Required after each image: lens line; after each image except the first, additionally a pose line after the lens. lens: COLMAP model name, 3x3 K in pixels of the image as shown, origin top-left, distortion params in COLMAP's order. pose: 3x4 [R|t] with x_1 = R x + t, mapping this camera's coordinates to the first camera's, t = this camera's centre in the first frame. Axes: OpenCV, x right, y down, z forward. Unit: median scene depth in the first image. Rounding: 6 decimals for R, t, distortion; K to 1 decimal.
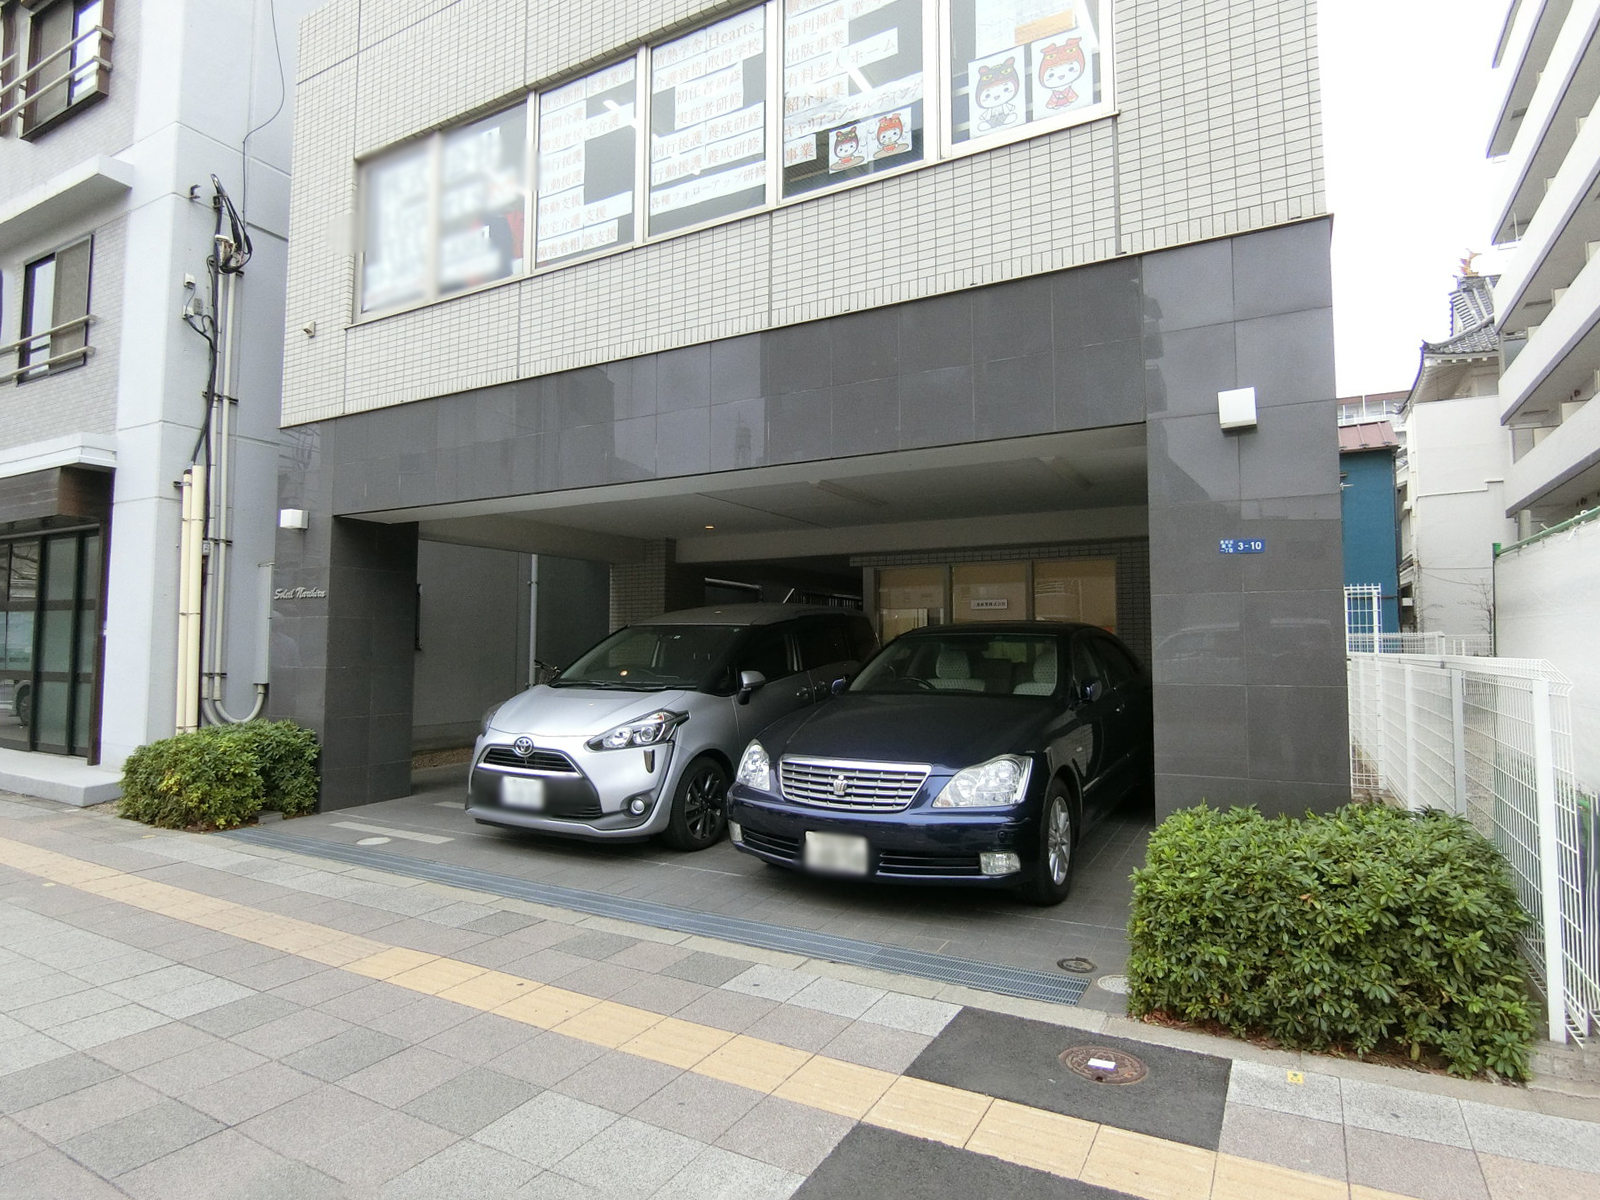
lens RADIAL K [[894.8, 0, 800.0], [0, 894.8, 600.0], [0, 0, 1]] dist [-0.022551, -0.001123]
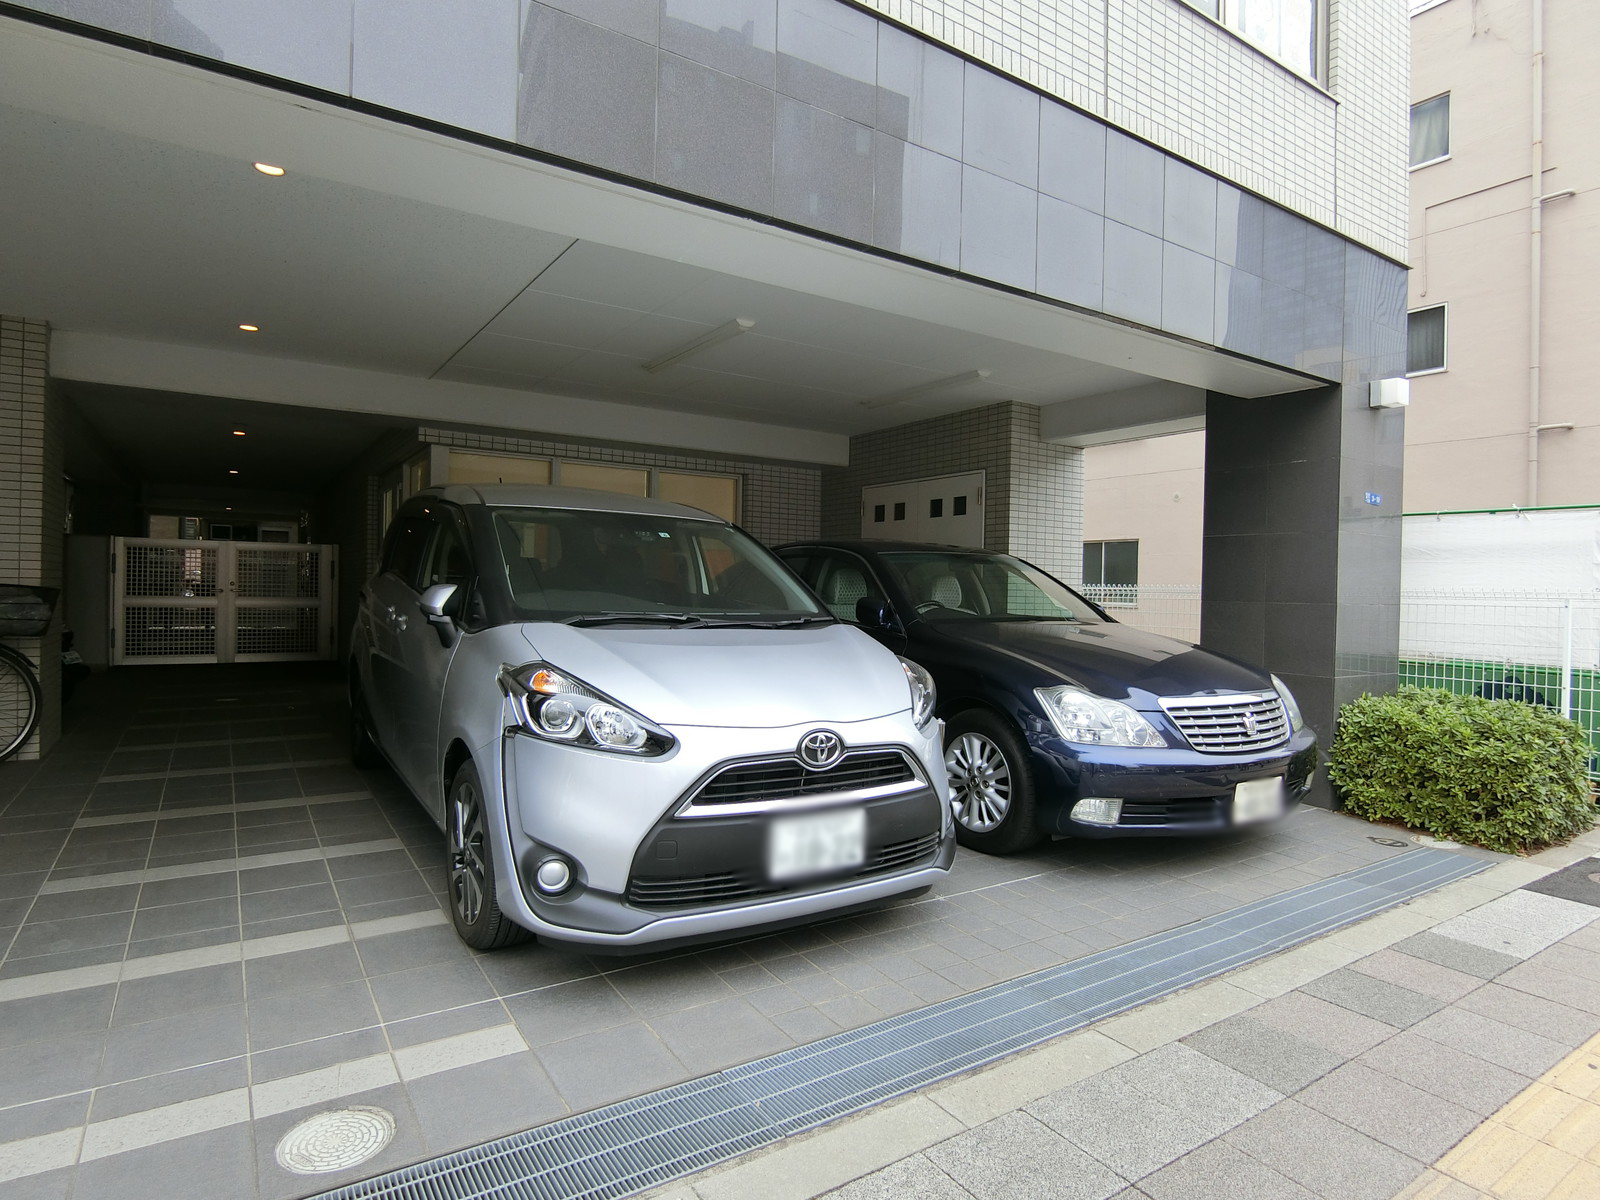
lens RADIAL K [[894.8, 0, 800.0], [0, 894.8, 600.0], [0, 0, 1]] dist [-0.022551, -0.001123]
pose [[0.468787, -0.005518, 0.883294, -0.919579], [-0.069210, 0.996677, 0.042958, 0.080408], [-0.880596, -0.081271, 0.466847, 0.987308]]
